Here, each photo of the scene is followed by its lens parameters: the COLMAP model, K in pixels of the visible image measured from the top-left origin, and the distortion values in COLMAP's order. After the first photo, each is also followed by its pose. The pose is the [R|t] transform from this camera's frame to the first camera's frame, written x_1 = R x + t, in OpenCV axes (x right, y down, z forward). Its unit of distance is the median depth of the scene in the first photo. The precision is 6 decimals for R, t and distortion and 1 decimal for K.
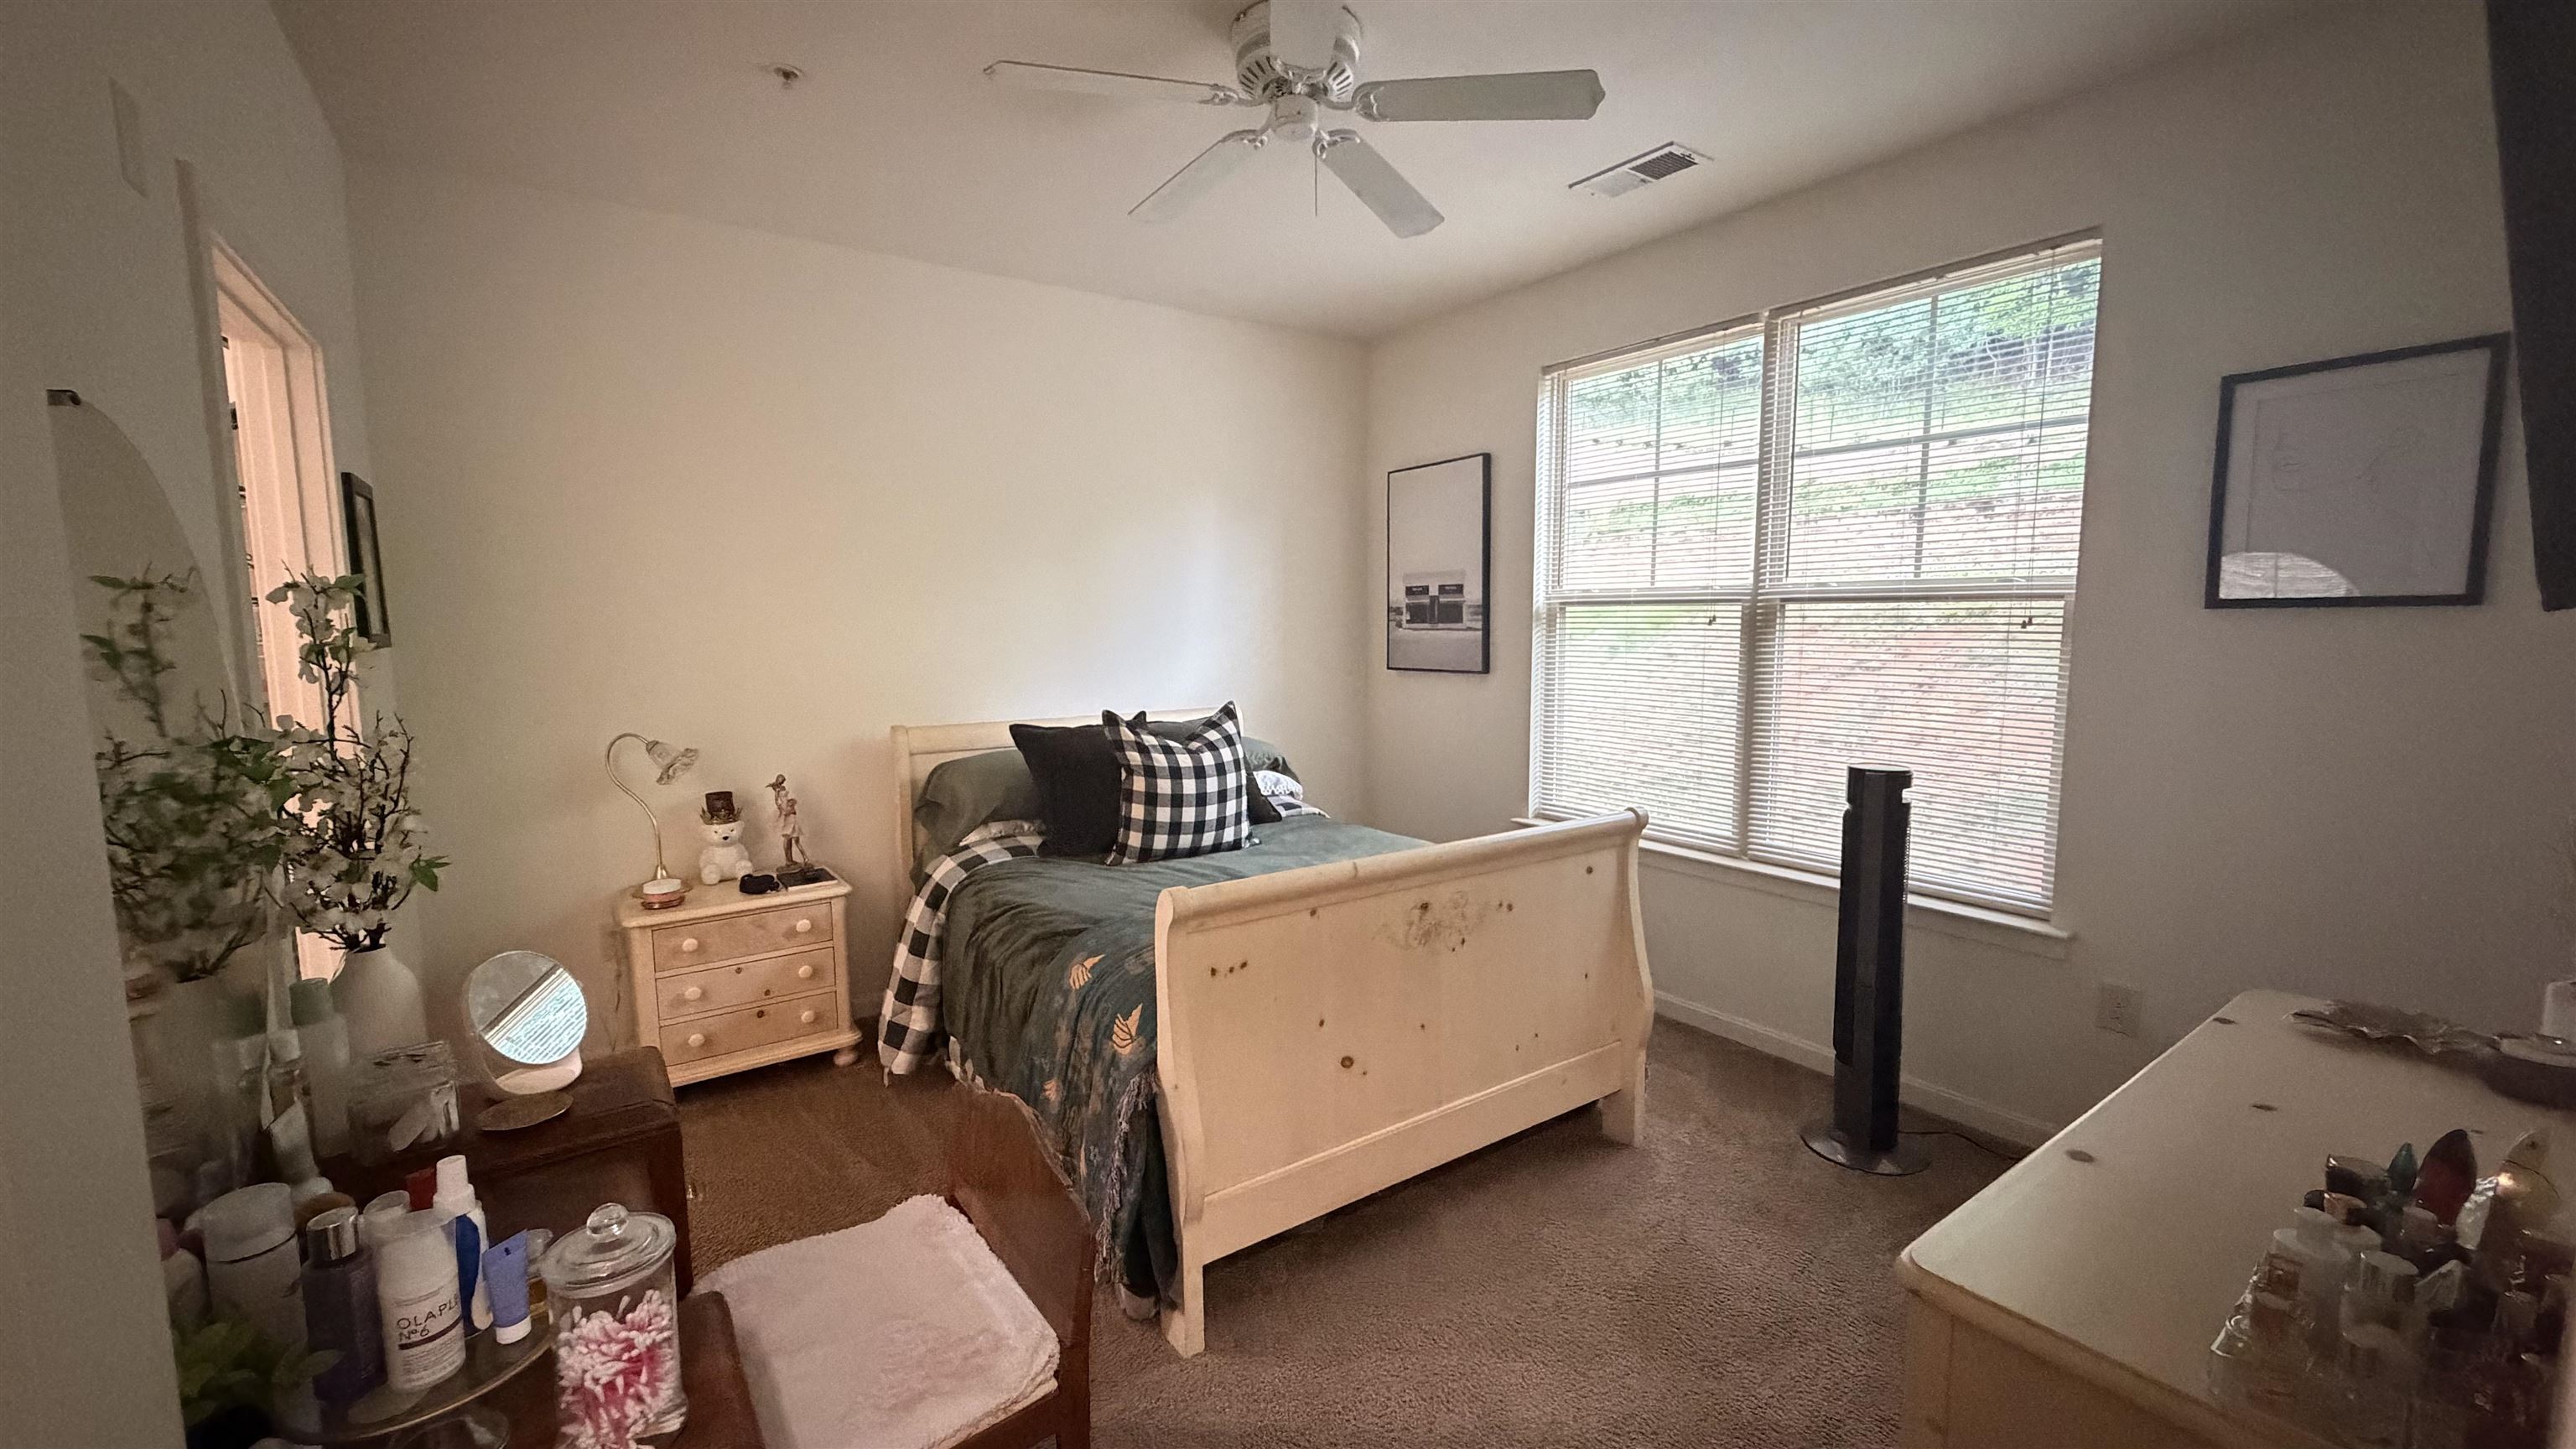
lens RADIAL K [[1022.3, 0, 1284.4], [0, 1022.3, 730.2], [0, 0, 1]] dist [-0.001041, -0.000035]
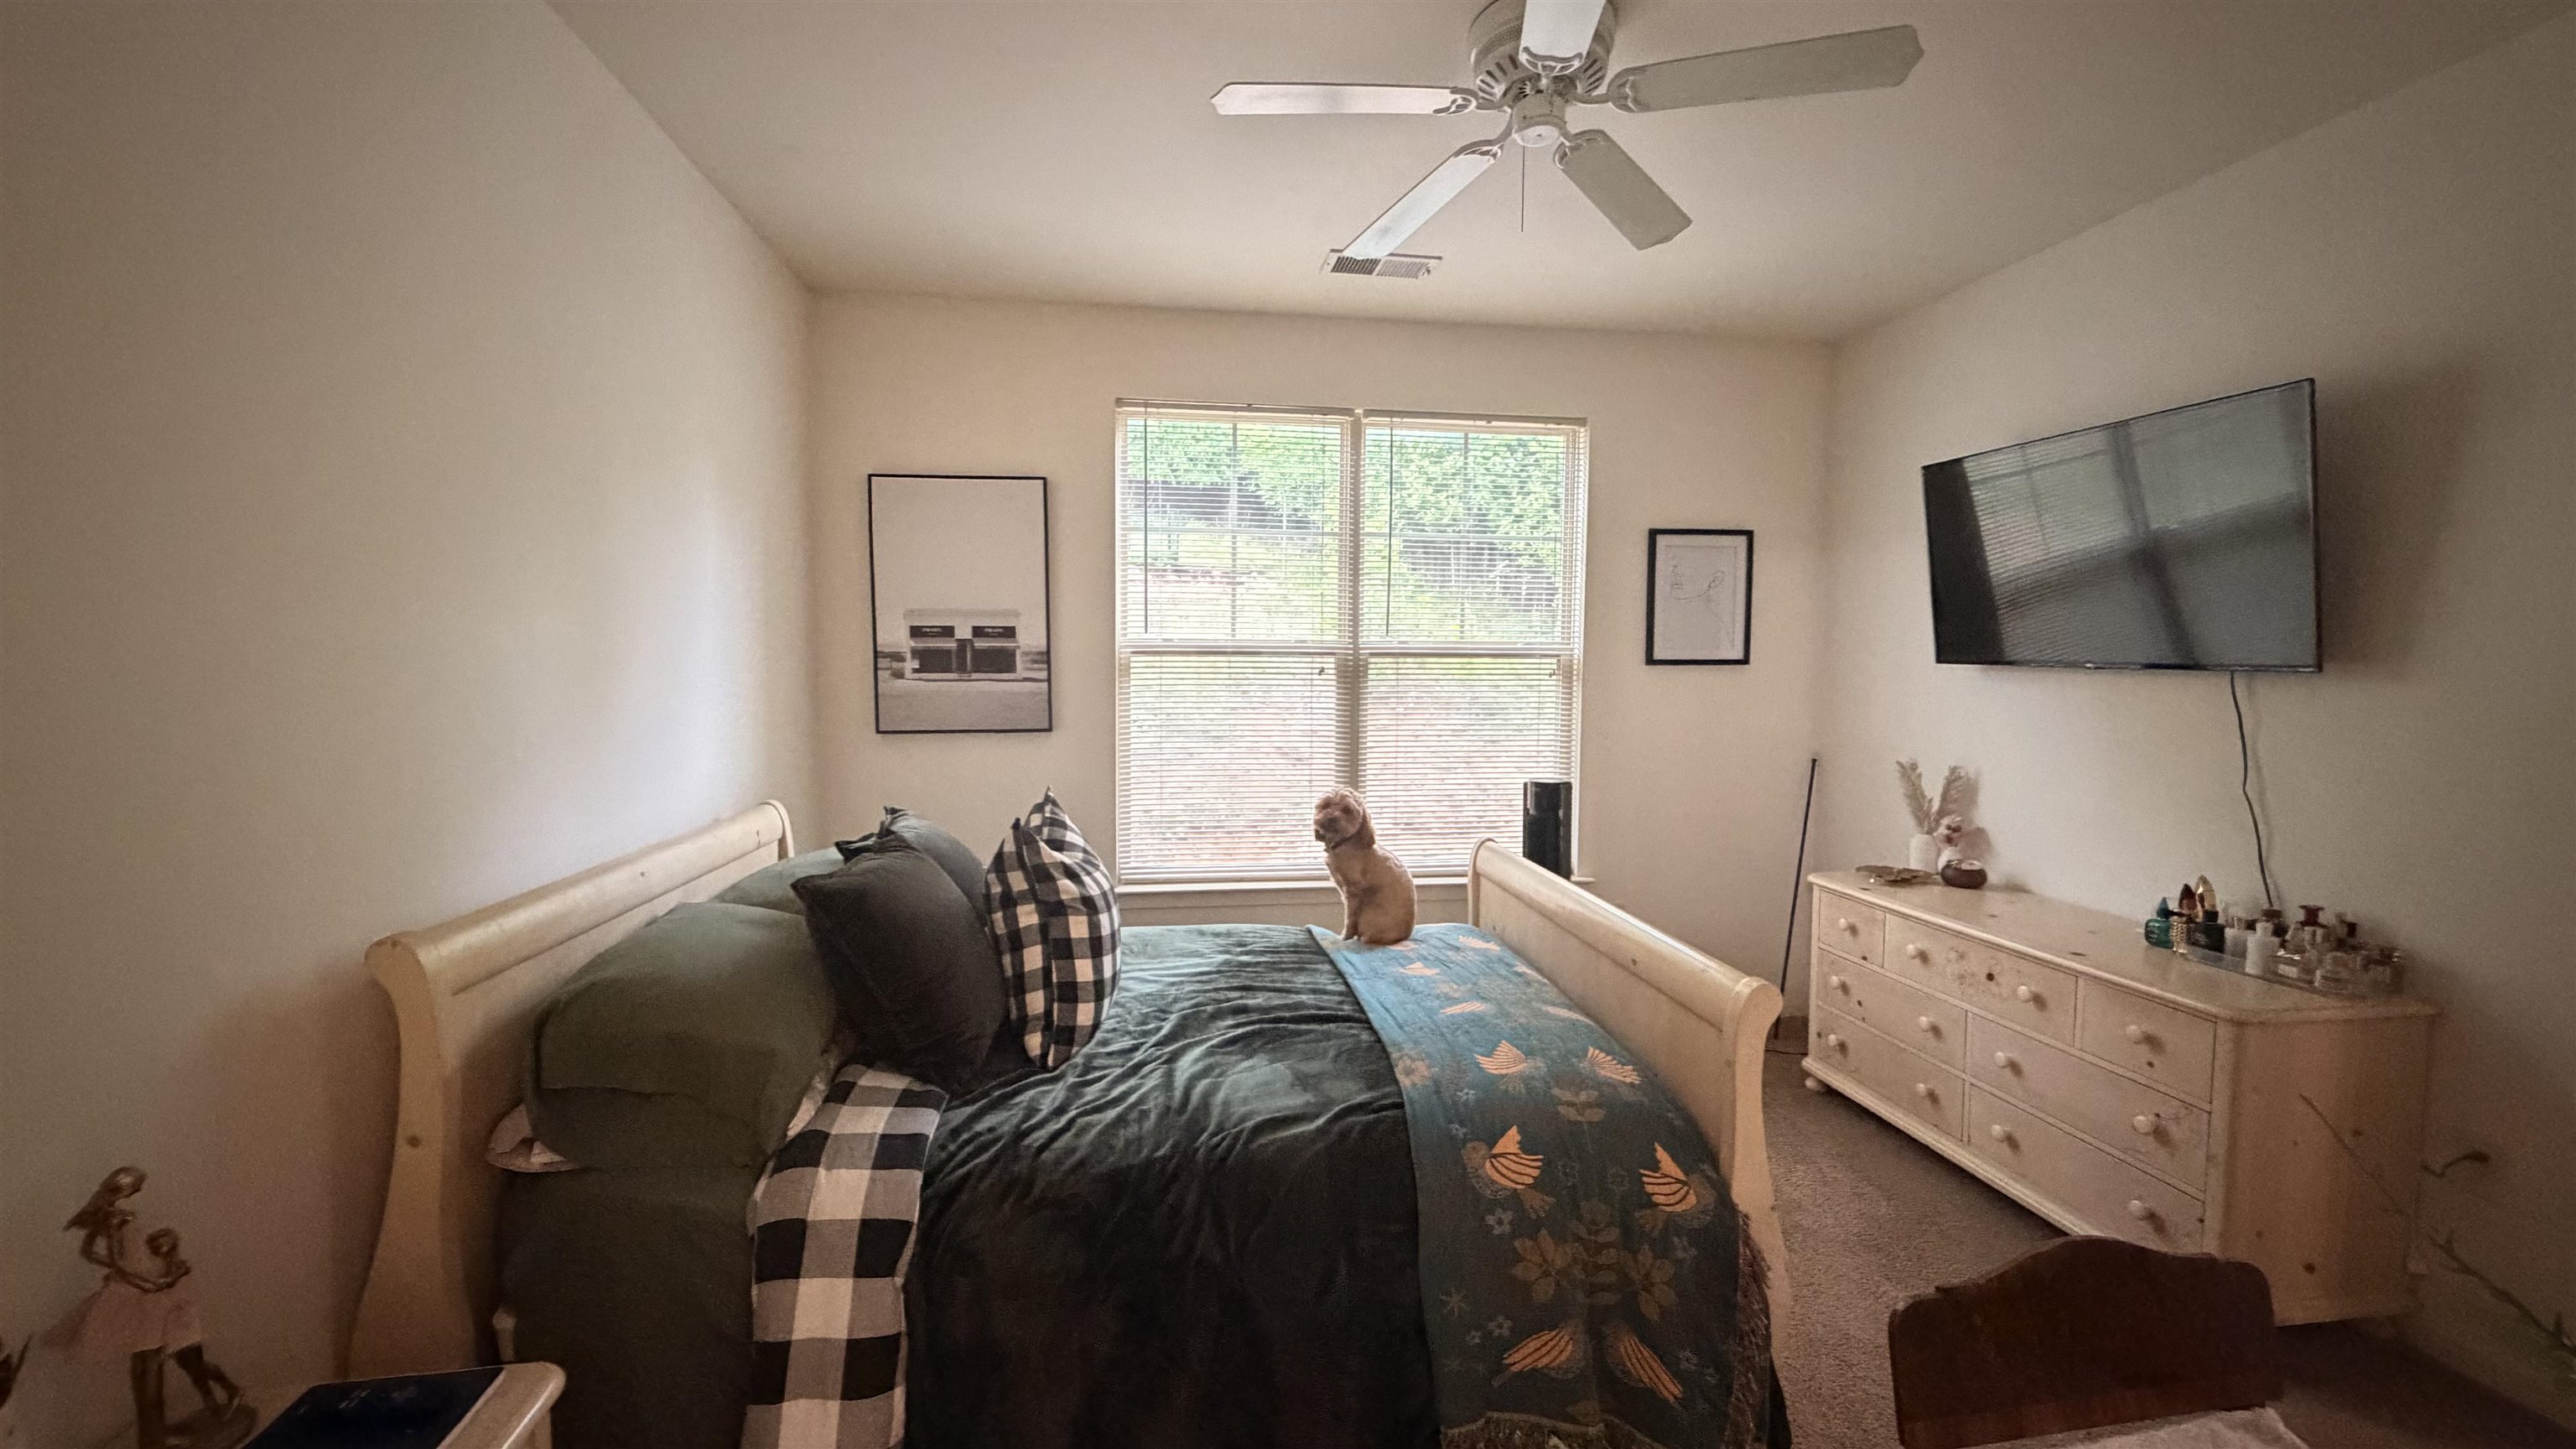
lens RADIAL K [[1023.1, 0, 1283.2], [0, 1023.1, 729.6], [0, 0, 1]] dist [-0.002217, 0.000224]
pose [[0.455453, -0.049856, 0.888863, -0.849532], [0.090284, 0.995870, 0.009597, -0.084233], [-0.885670, 0.075880, 0.458073, 0.765347]]
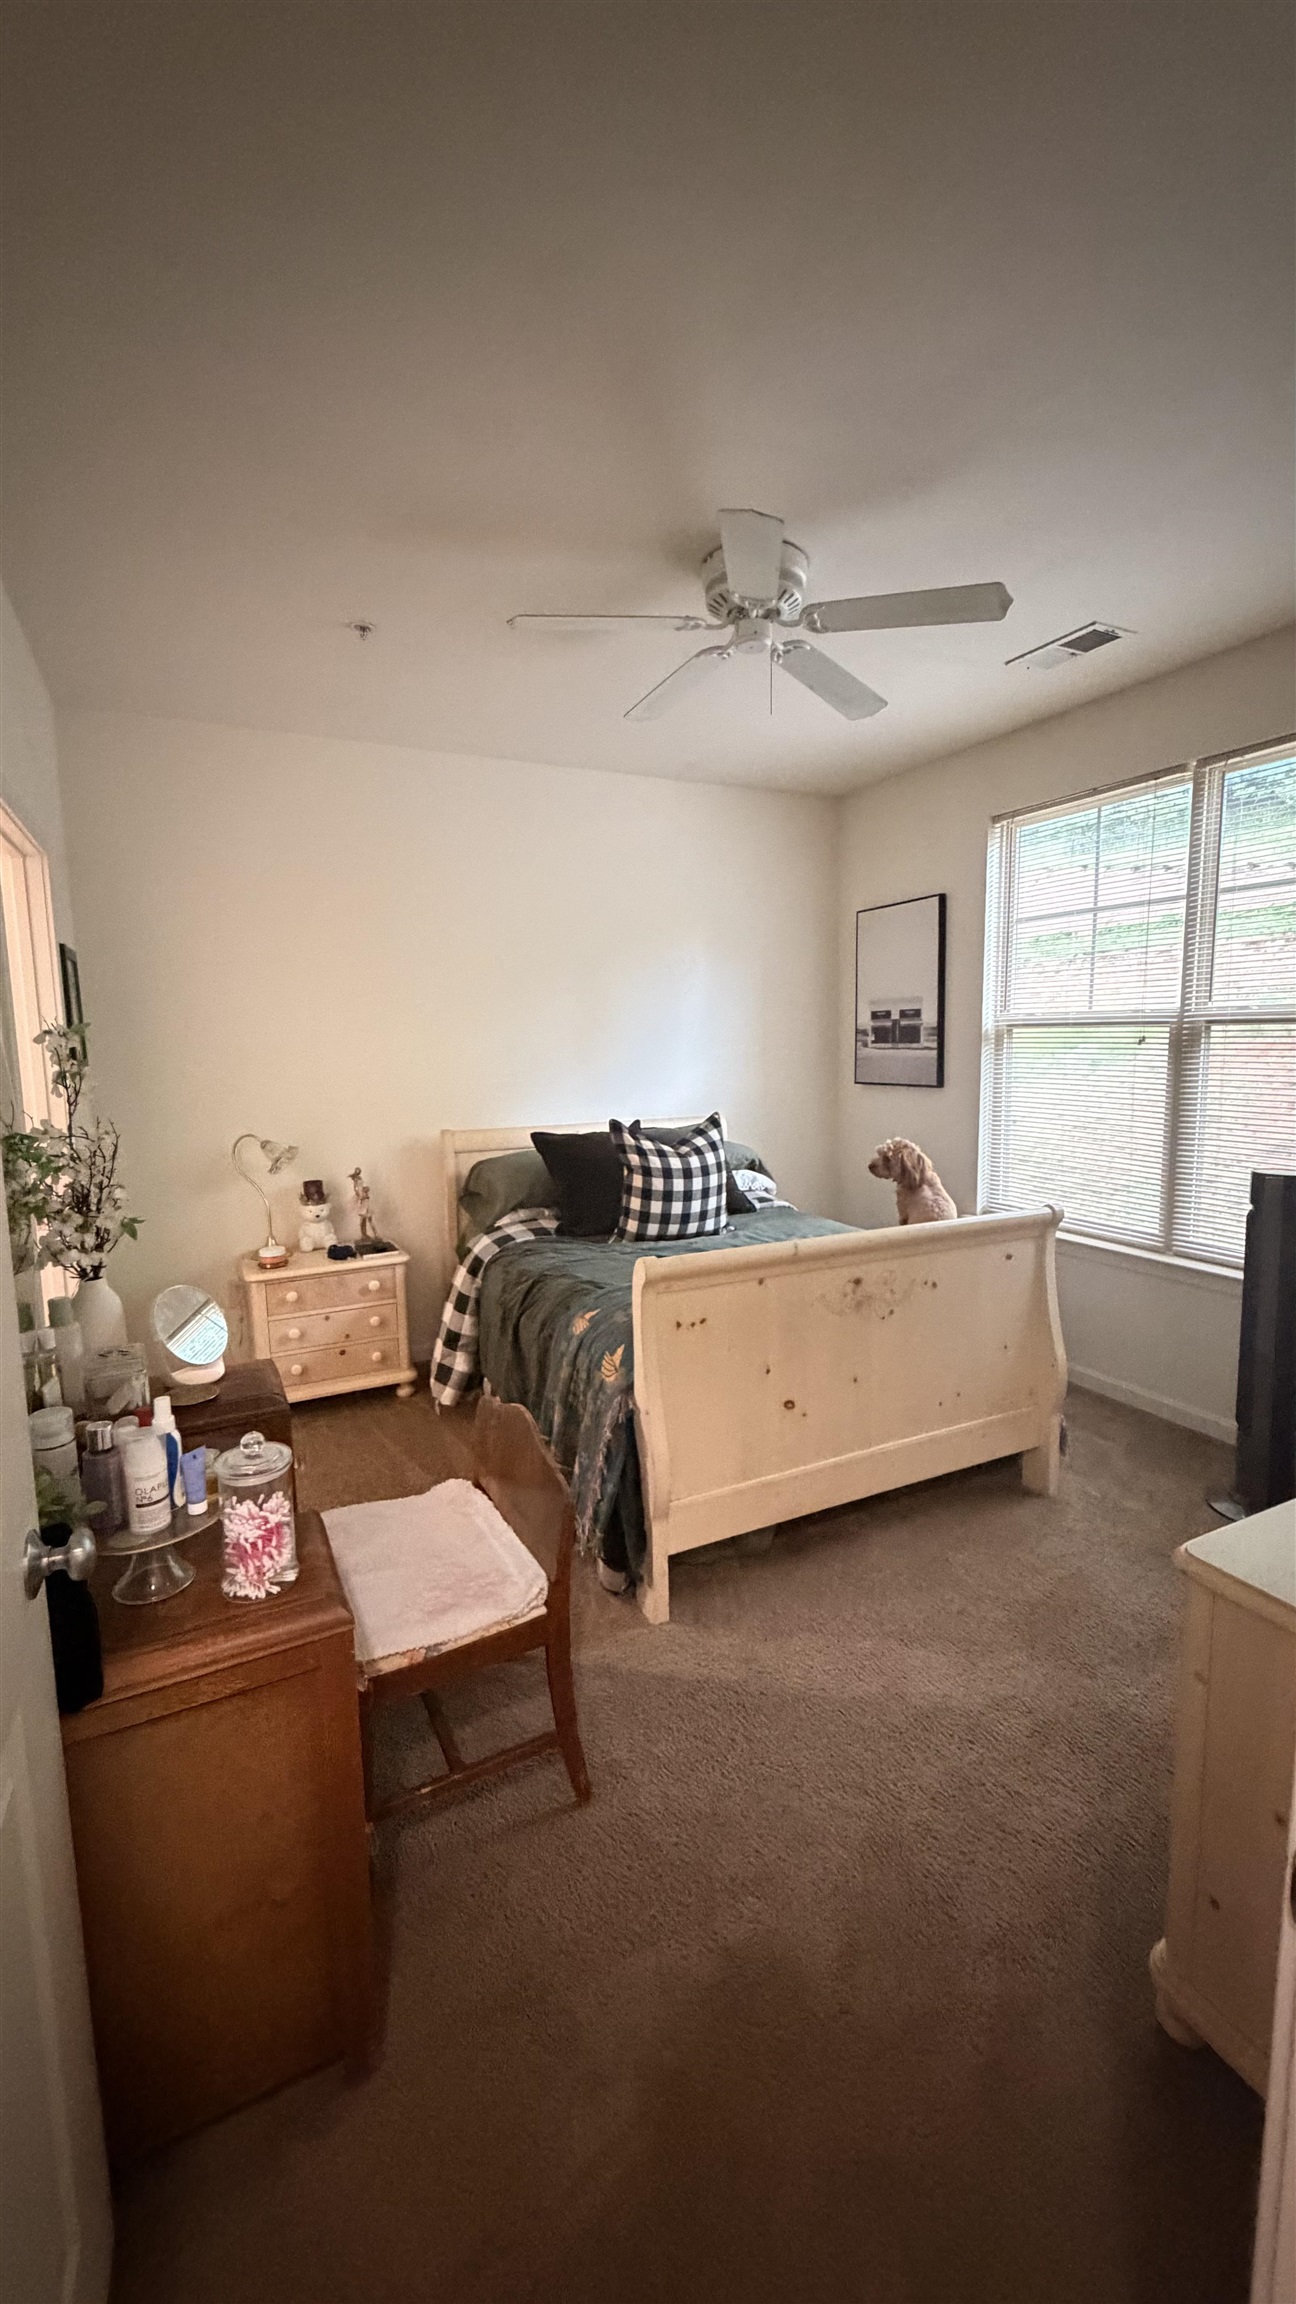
lens RADIAL K [[914.3, 0, 648.0], [0, 914.3, 1152.0], [0, 0, 1]] dist [-0.001041, -0.000035]
pose [[0.988571, 0.009874, -0.150435, 0.051700], [-0.007348, 0.999823, 0.017337, 0.001982], [0.150579, -0.016033, 0.988468, -0.103085]]
